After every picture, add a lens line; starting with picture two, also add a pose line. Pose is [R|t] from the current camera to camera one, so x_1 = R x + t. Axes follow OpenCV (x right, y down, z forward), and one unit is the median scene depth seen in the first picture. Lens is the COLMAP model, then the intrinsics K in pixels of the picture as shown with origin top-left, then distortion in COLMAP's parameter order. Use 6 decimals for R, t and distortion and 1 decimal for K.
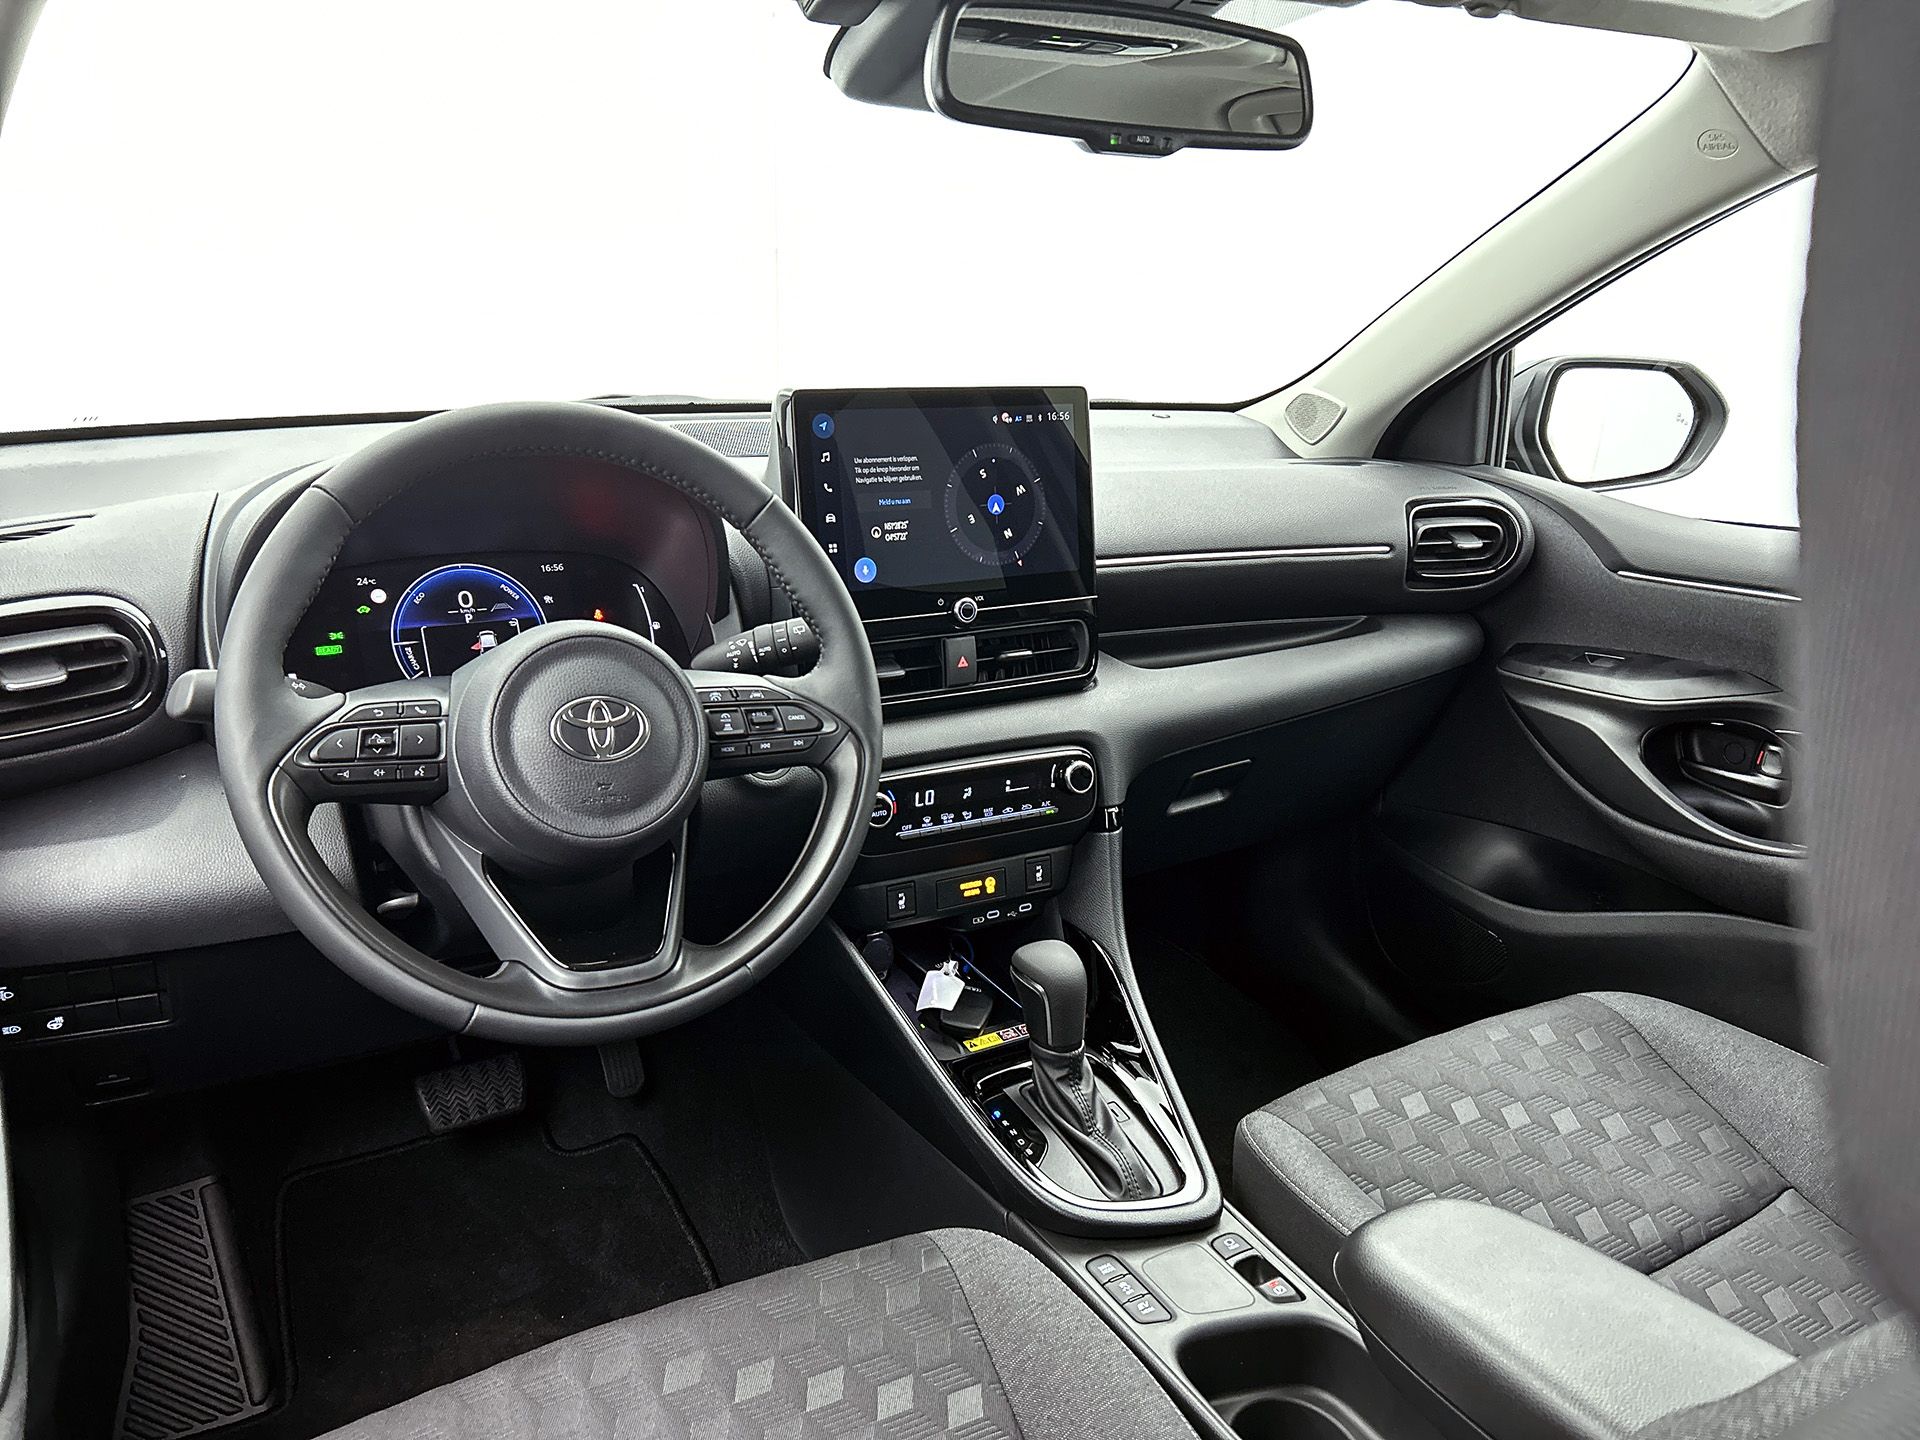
lens RADIAL K [[1466.3, 0, 977.5], [0, 1466.3, 749.1], [0, 0, 1]] dist [0.114063, -0.217457]
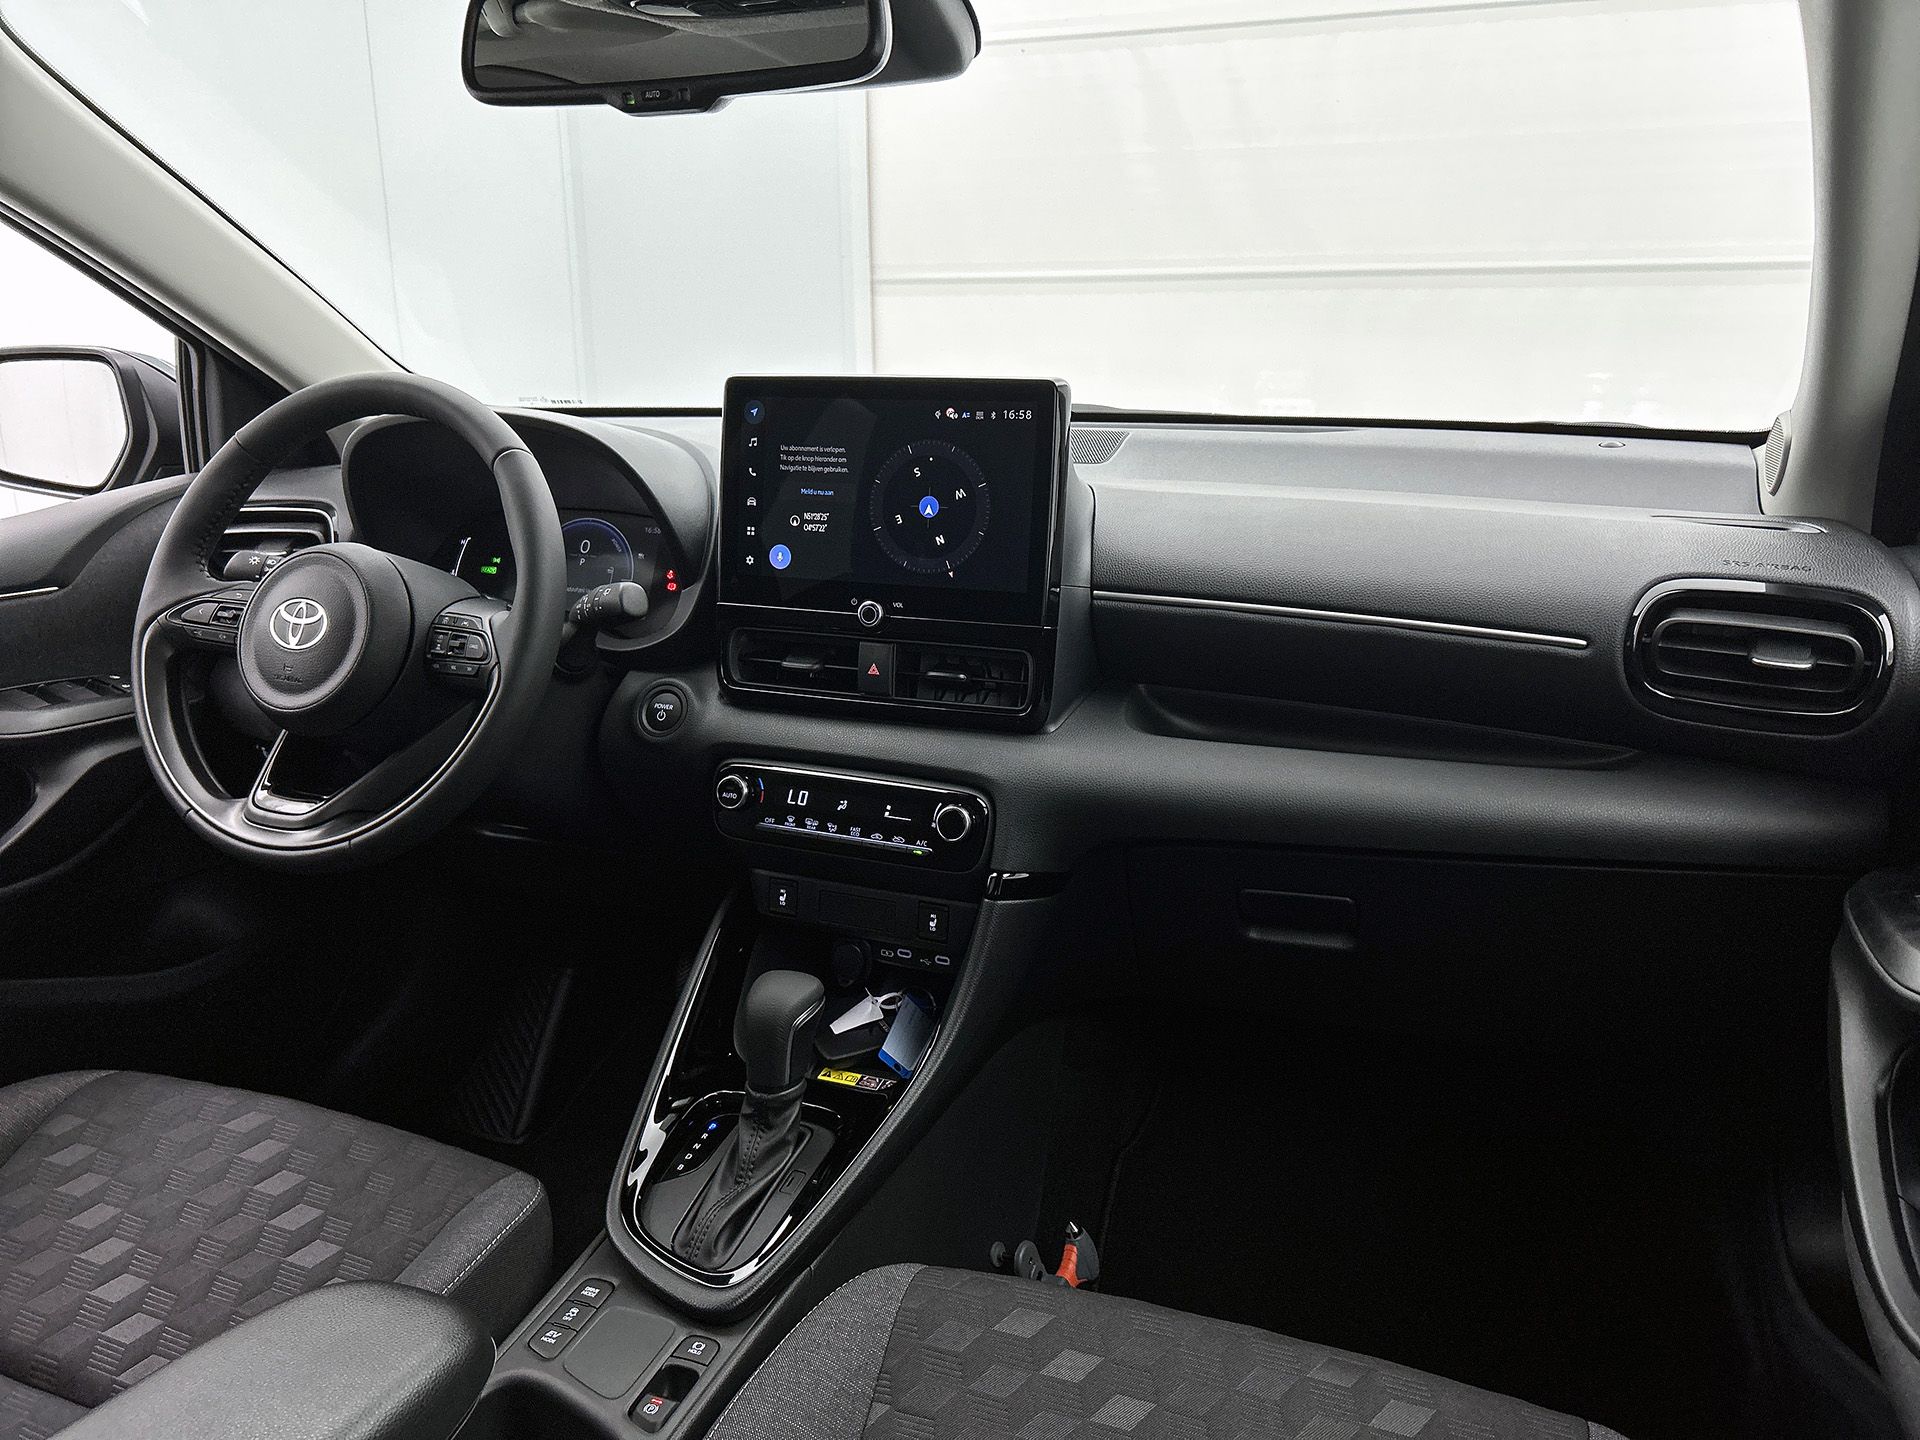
lens RADIAL K [[1441.8, 0, 960.0], [0, 1441.8, 720.0], [0, 0, 1]] dist [0.106579, -0.201928]
pose [[0.594157, 0.184881, -0.782813, 0.762931], [-0.225151, 0.972548, 0.058802, -0.096129], [0.772195, 0.141313, 0.619472, 0.485136]]
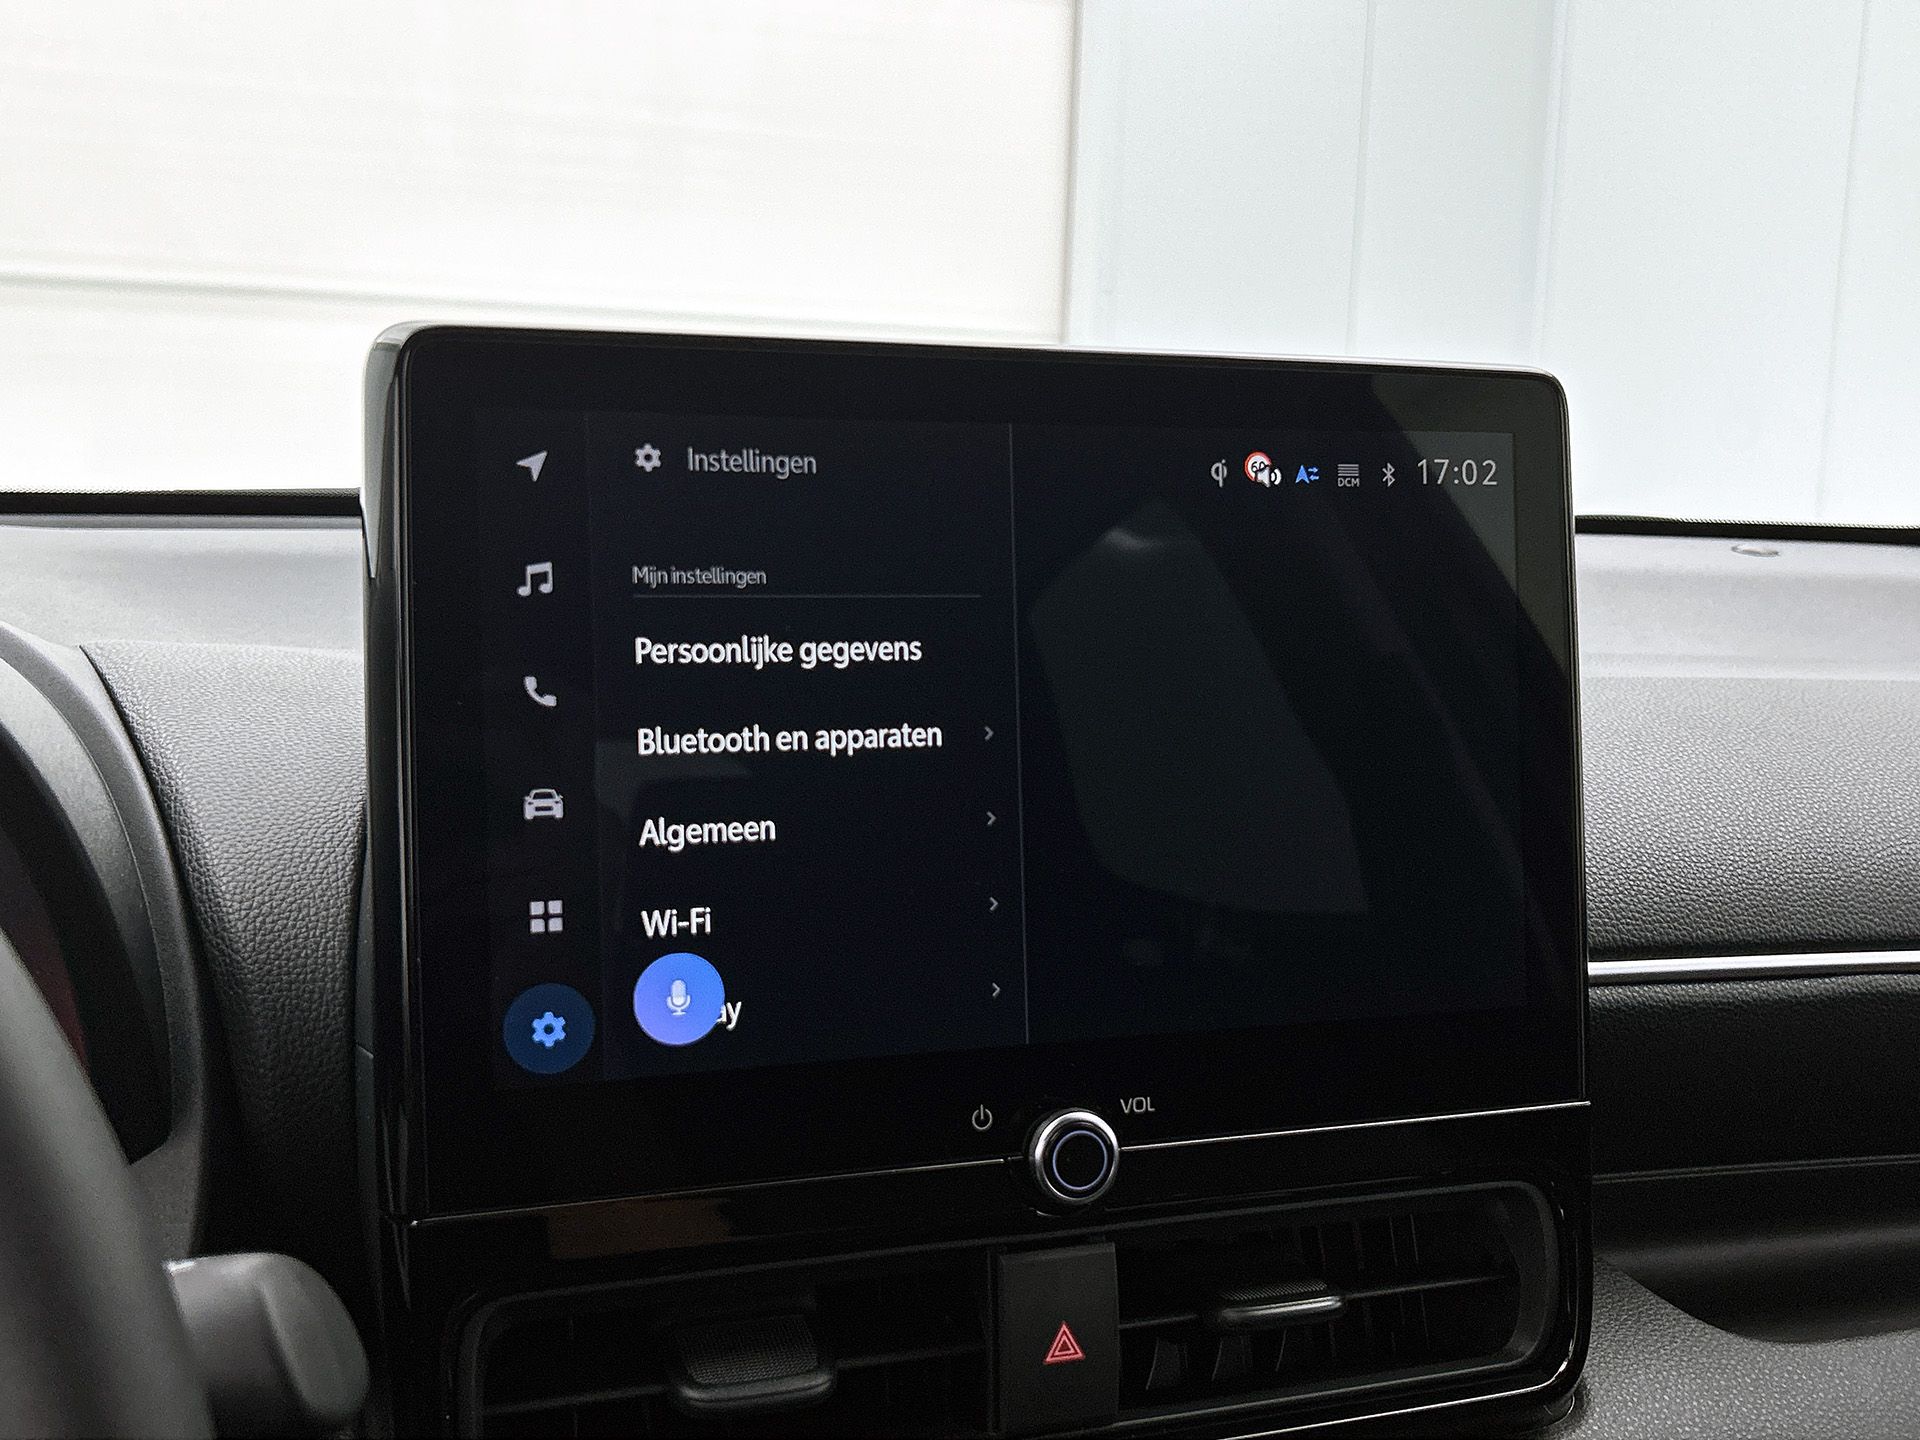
lens RADIAL K [[1988.2, 0, 960.0], [0, 1988.2, 720.0], [0, 0, 1]] dist [0.109807, -0.002128]
pose [[0.976075, 0.032122, -0.215050, 0.047454], [-0.067374, 0.985031, -0.158667, -0.114079], [0.206734, 0.169360, 0.963628, 0.634723]]
